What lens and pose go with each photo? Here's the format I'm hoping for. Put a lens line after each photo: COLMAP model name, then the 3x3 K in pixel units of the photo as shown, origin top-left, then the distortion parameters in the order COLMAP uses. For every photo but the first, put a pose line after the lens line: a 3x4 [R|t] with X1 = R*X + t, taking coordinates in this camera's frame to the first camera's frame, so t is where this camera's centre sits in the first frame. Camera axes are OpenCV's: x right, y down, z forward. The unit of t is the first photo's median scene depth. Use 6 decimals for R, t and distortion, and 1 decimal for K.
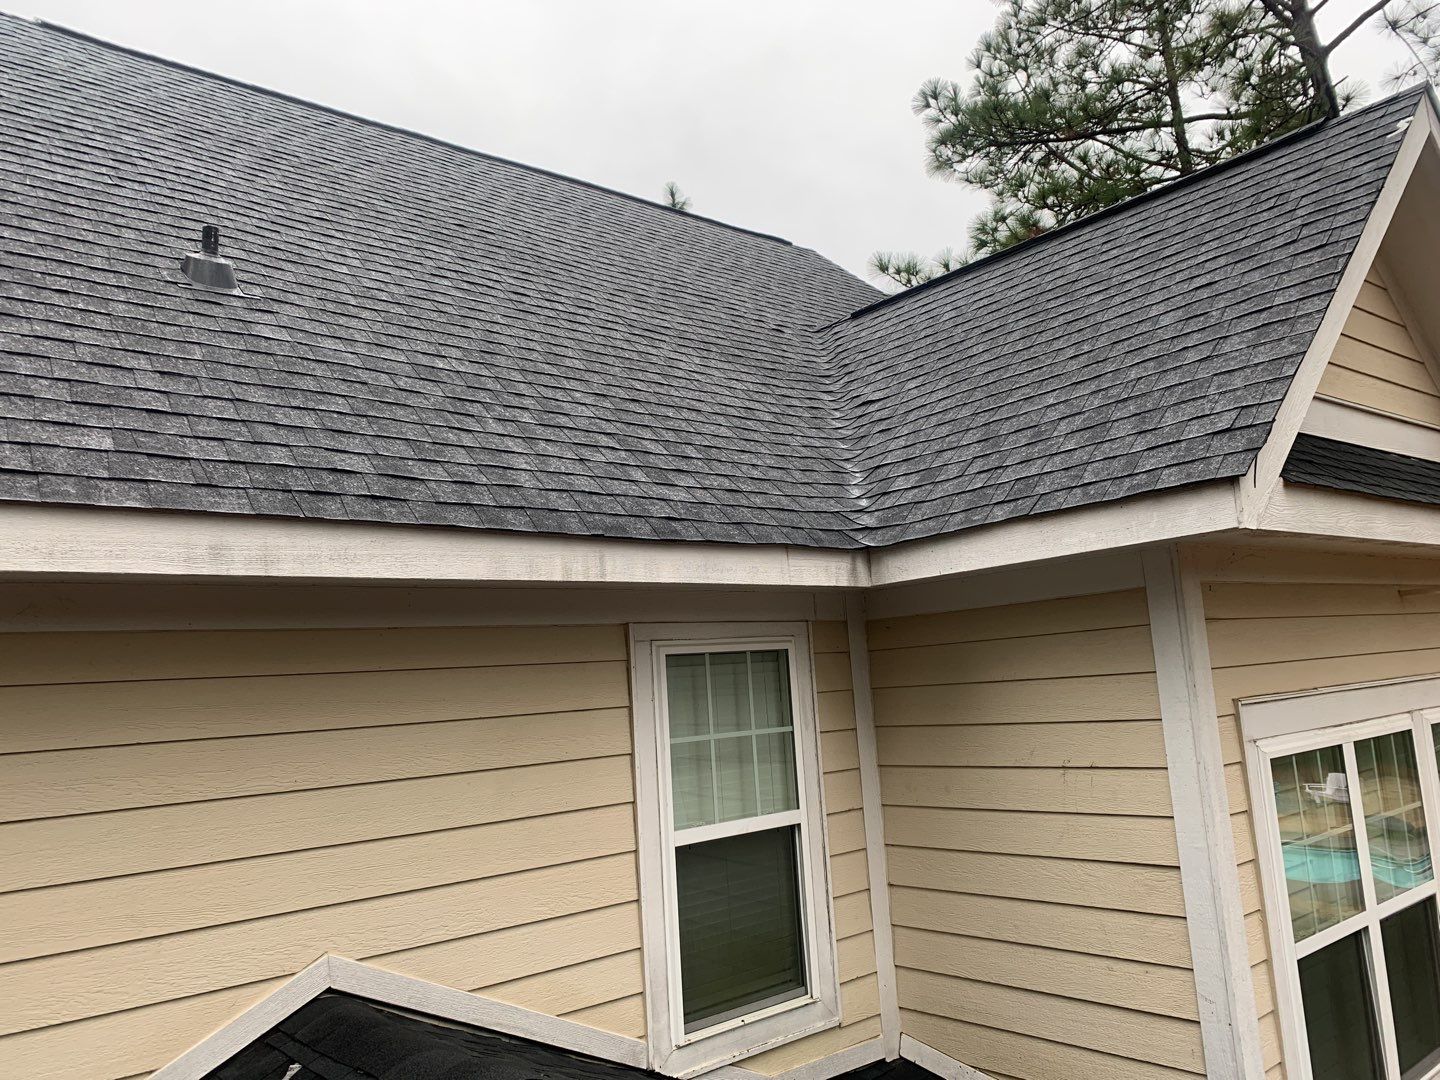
lens RADIAL K [[1095.8, 0, 709.3], [0, 1095.8, 545.5], [0, 0, 1]] dist [0.020734, -0.015555]
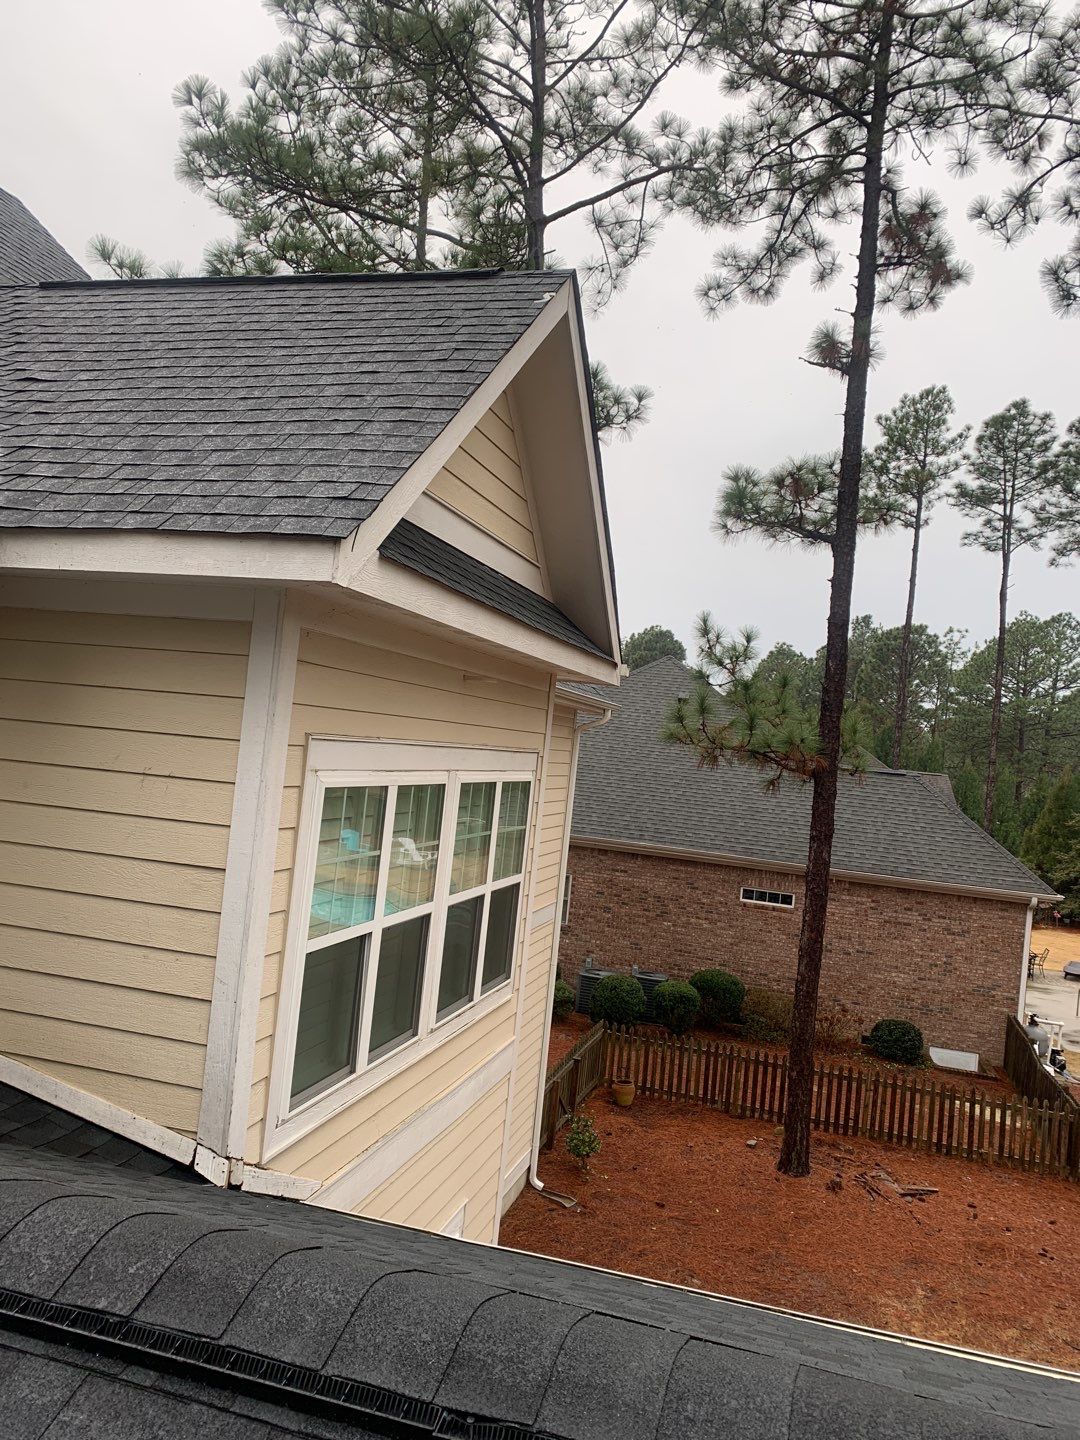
lens RADIAL K [[1095.8, 0, 540.0], [0, 1095.8, 720.0], [0, 0, 1]] dist [0.020734, -0.015555]
pose [[0.818606, 0.162788, 0.550803, 0.030820], [-0.221995, 0.974142, 0.042025, 0.016024], [-0.529719, -0.156678, 0.833577, -0.054017]]
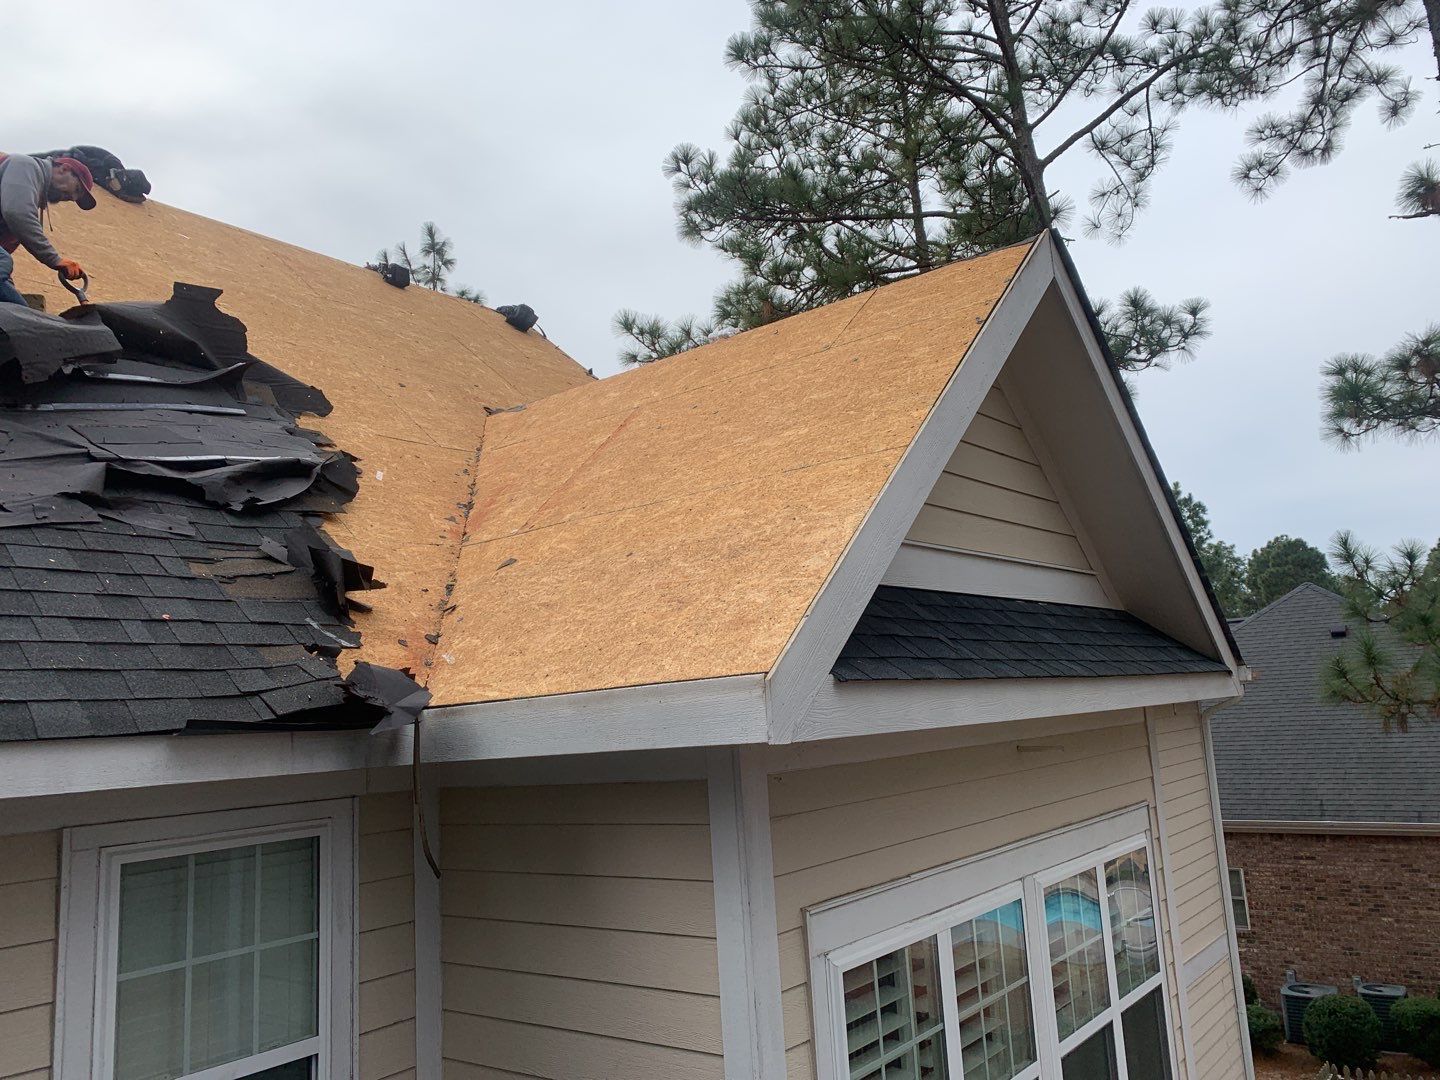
lens RADIAL K [[1088.2, 0, 718.7], [0, 1088.2, 531.1], [0, 0, 1]] dist [0.036503, -0.032993]
pose [[0.980933, 0.040507, 0.190079, 0.155468], [-0.032288, 0.998413, -0.046141, -0.082638], [-0.191647, 0.039124, 0.980684, 0.090541]]
